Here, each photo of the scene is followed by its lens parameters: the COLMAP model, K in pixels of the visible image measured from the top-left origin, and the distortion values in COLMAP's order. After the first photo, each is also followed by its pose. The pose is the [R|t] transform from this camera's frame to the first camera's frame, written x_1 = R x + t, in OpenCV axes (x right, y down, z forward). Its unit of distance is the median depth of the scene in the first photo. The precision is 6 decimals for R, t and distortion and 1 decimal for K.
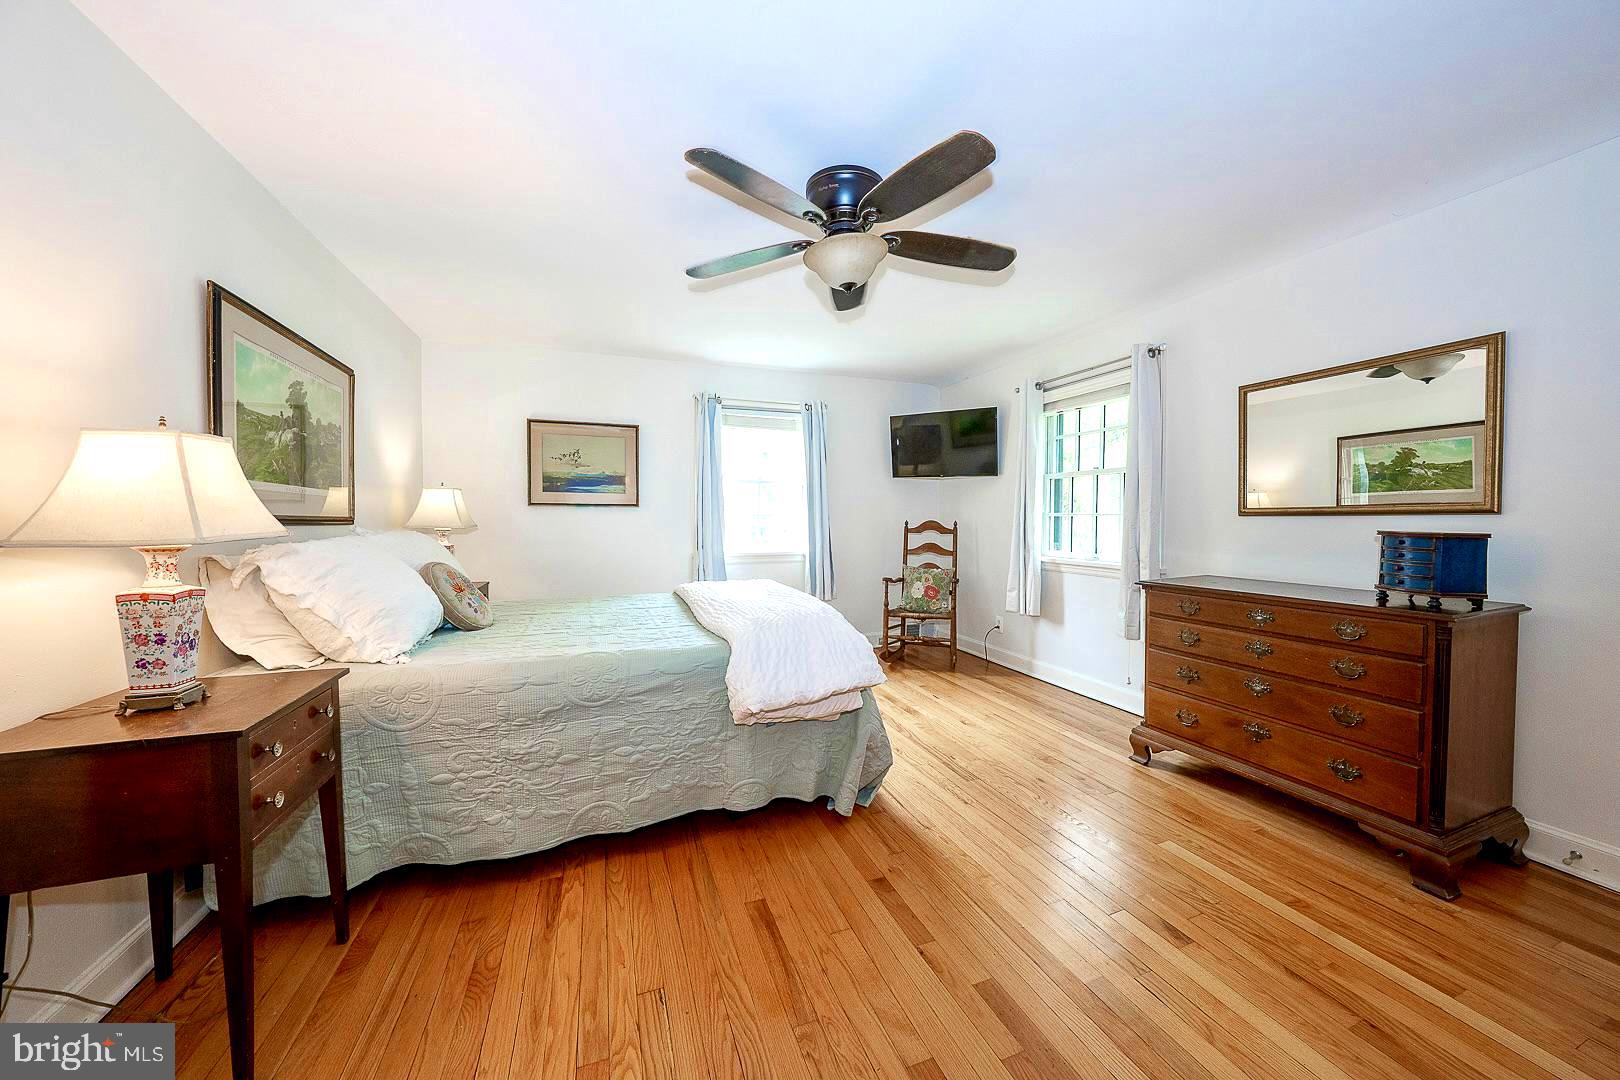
lens RADIAL K [[552.0, 0, 805.4], [0, 552.0, 533.8], [0, 0, 1]] dist [-0.013385, 0.000704]
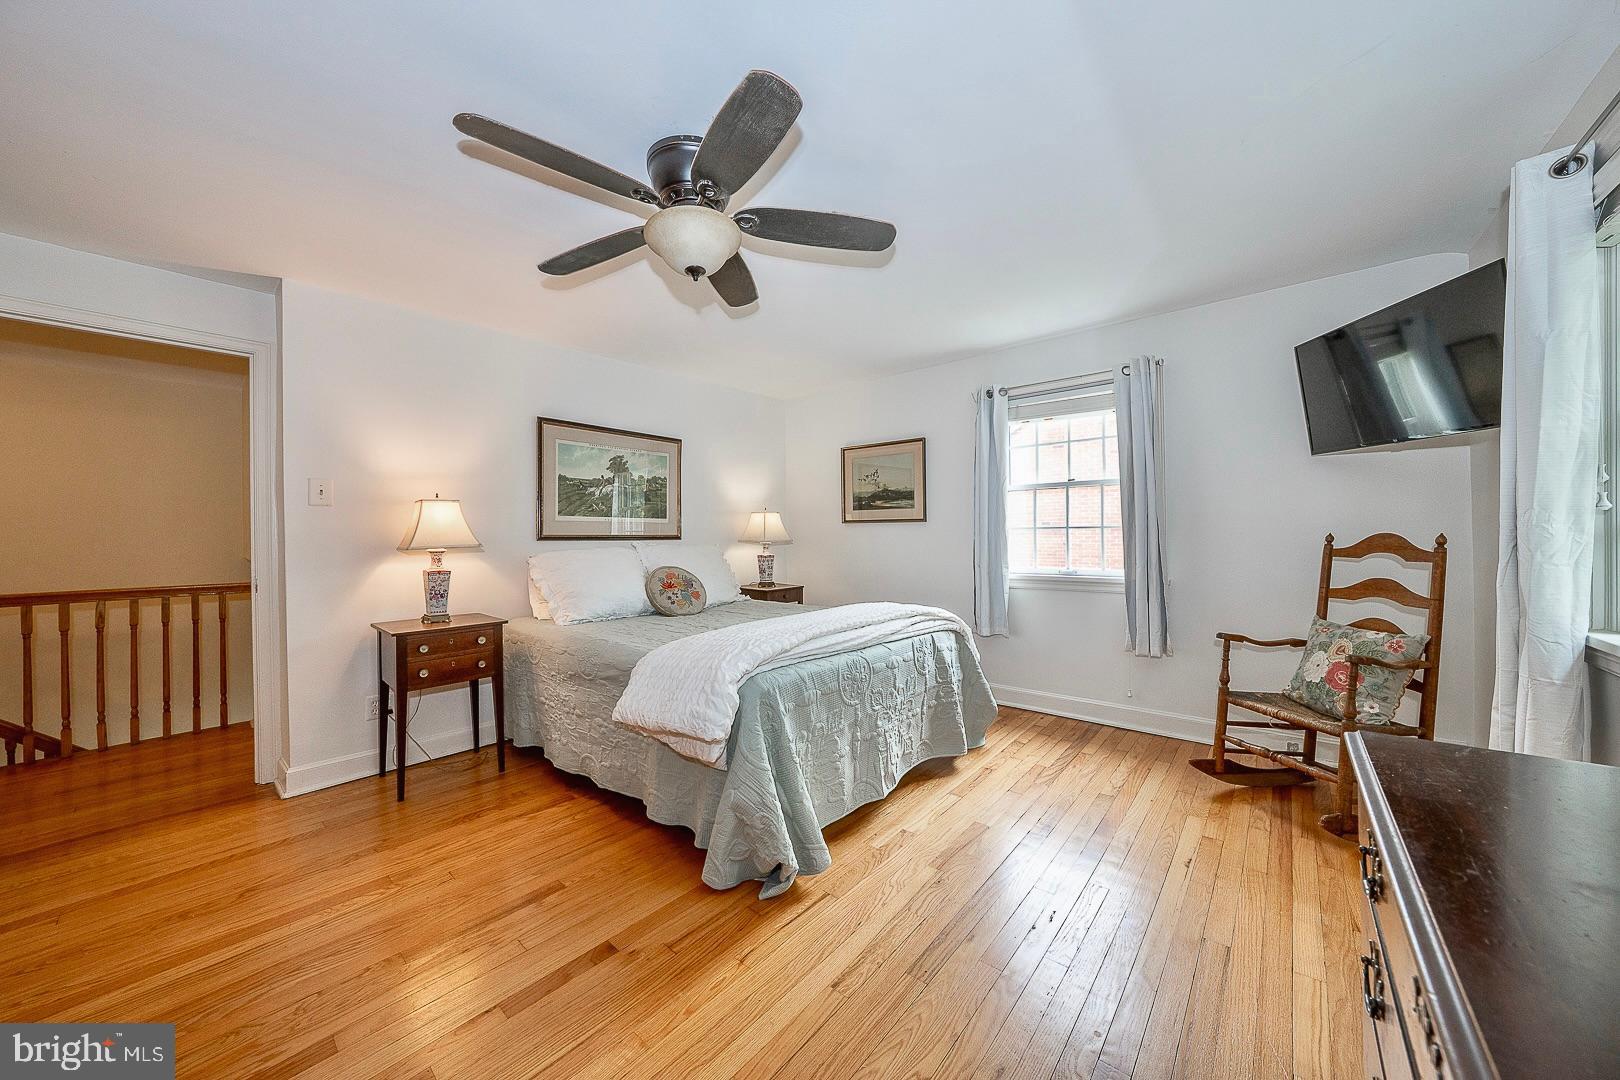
lens RADIAL K [[552.0, 0, 809.8], [0, 552.0, 538.3], [0, 0, 1]] dist [-0.013385, 0.000704]
pose [[0.491219, 0.001285, -0.871035, 0.436784], [-0.013581, 0.999889, -0.006184, -0.010167], [0.870930, 0.014867, 0.491182, 0.346713]]
